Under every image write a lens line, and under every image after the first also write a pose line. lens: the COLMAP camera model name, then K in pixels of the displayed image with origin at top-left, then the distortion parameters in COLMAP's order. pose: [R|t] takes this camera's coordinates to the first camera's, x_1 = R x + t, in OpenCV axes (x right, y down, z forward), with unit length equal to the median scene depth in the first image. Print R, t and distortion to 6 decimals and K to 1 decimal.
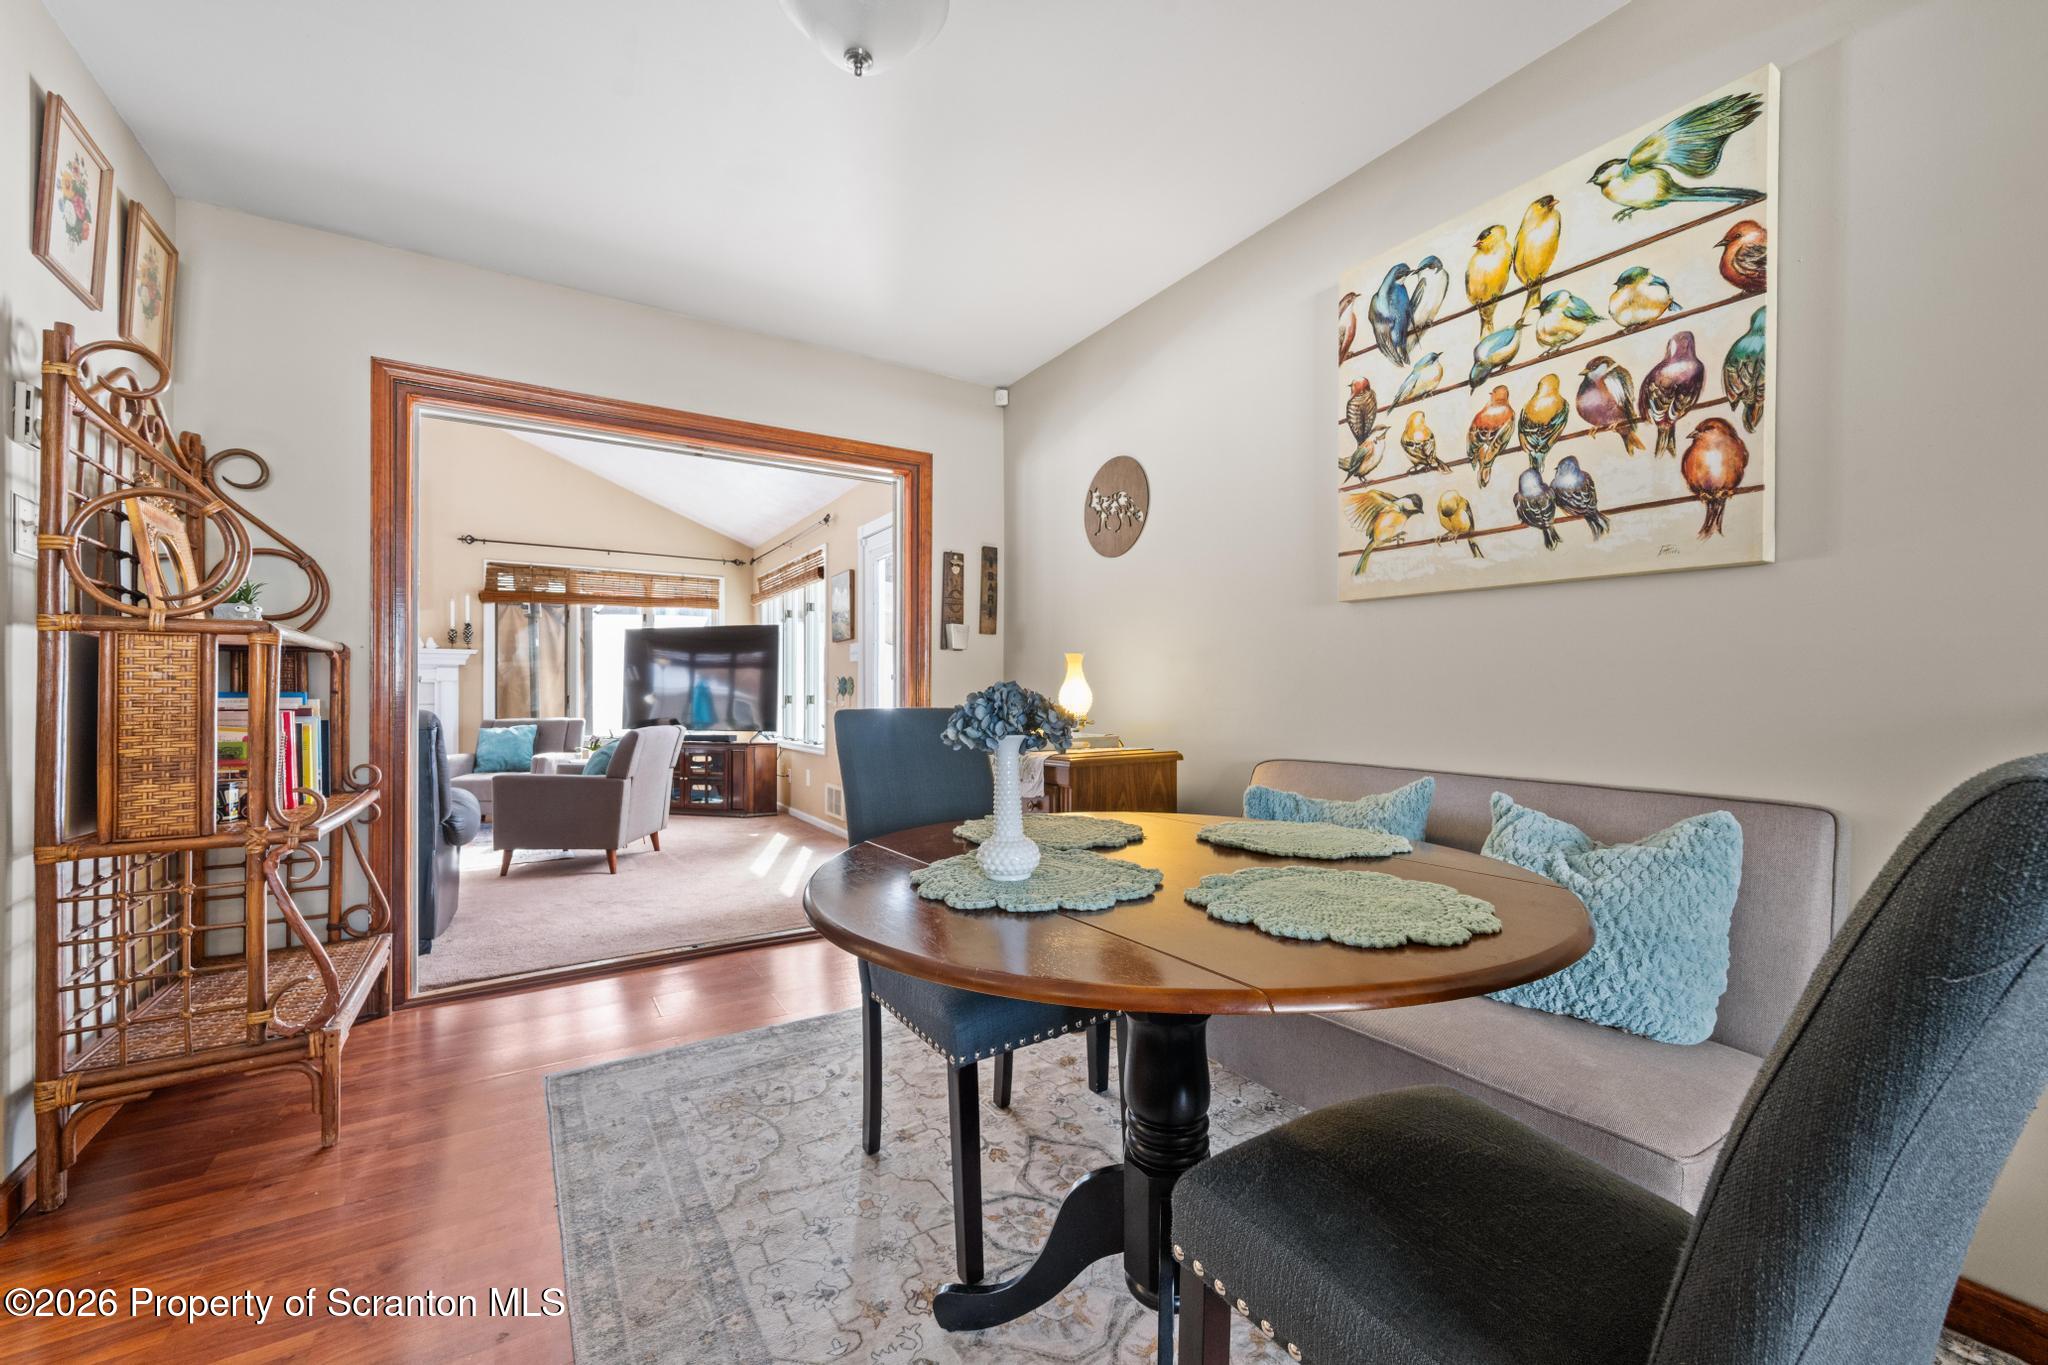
lens RADIAL K [[806.3, 0, 1033.2], [0, 806.3, 687.4], [0, 0, 1]] dist [-0.003111, 0.000457]
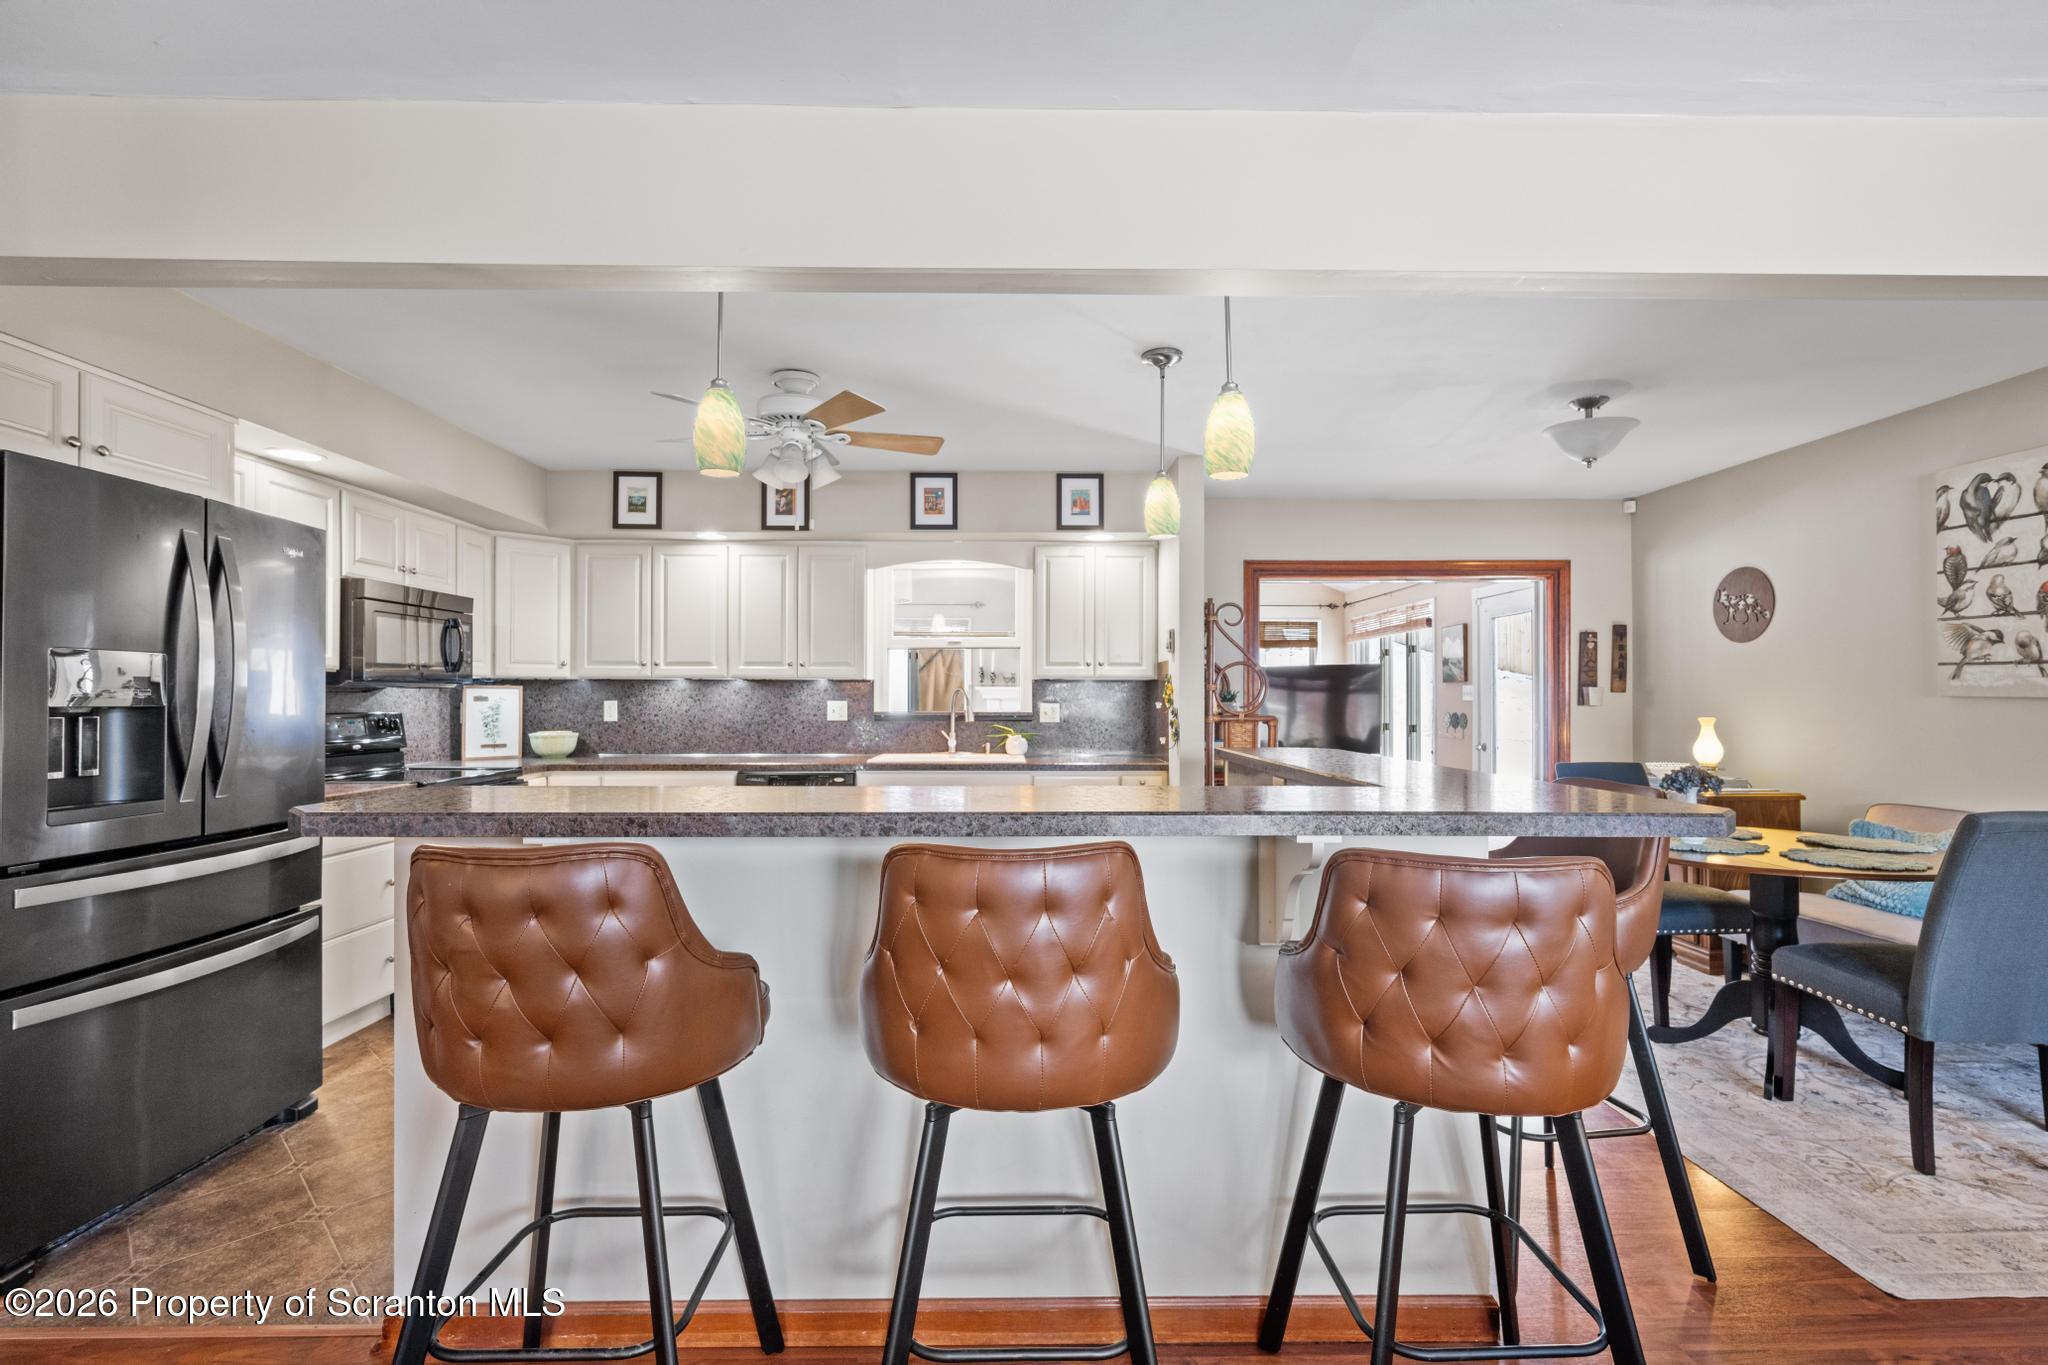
lens RADIAL K [[915.8, 0, 1032.7], [0, 915.8, 686.6], [0, 0, 1]] dist [-0.001758, 0.000788]
pose [[0.847289, -0.006827, -0.531088, -0.125493], [0.003493, 0.999967, -0.007282, -0.118420], [0.531120, 0.004315, 0.847286, -1.253527]]
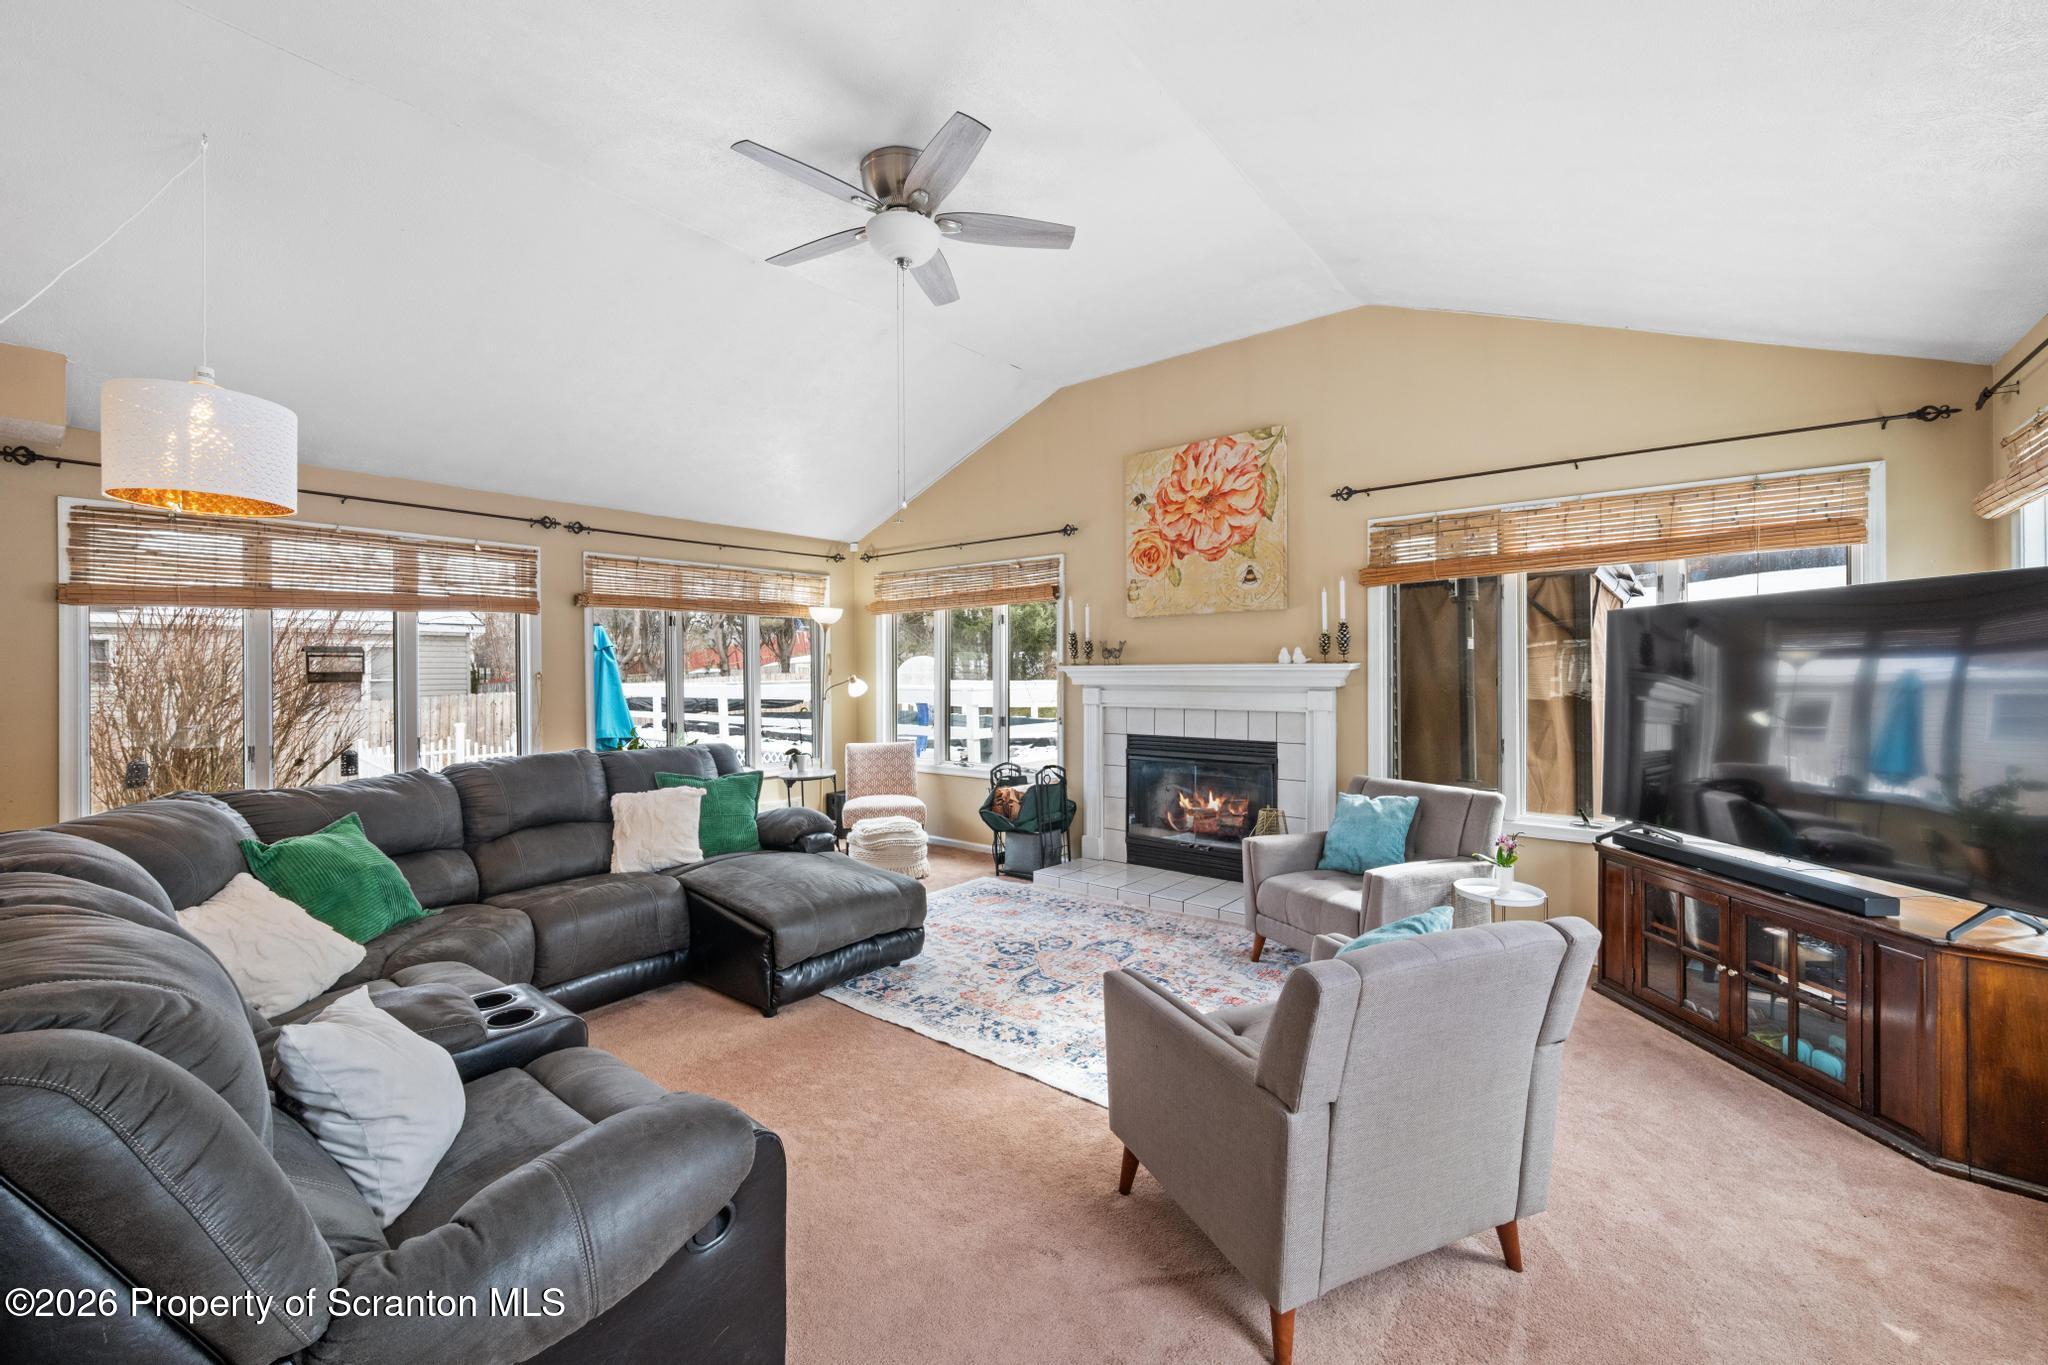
lens RADIAL K [[806.3, 0, 1039.8], [0, 806.3, 678.5], [0, 0, 1]] dist [-0.003111, 0.000457]
pose [[0.328587, -0.003563, -0.944467, -0.529537], [0.007447, 0.999972, -0.001181, -0.110525], [0.944444, -0.006645, 0.328604, 1.721921]]
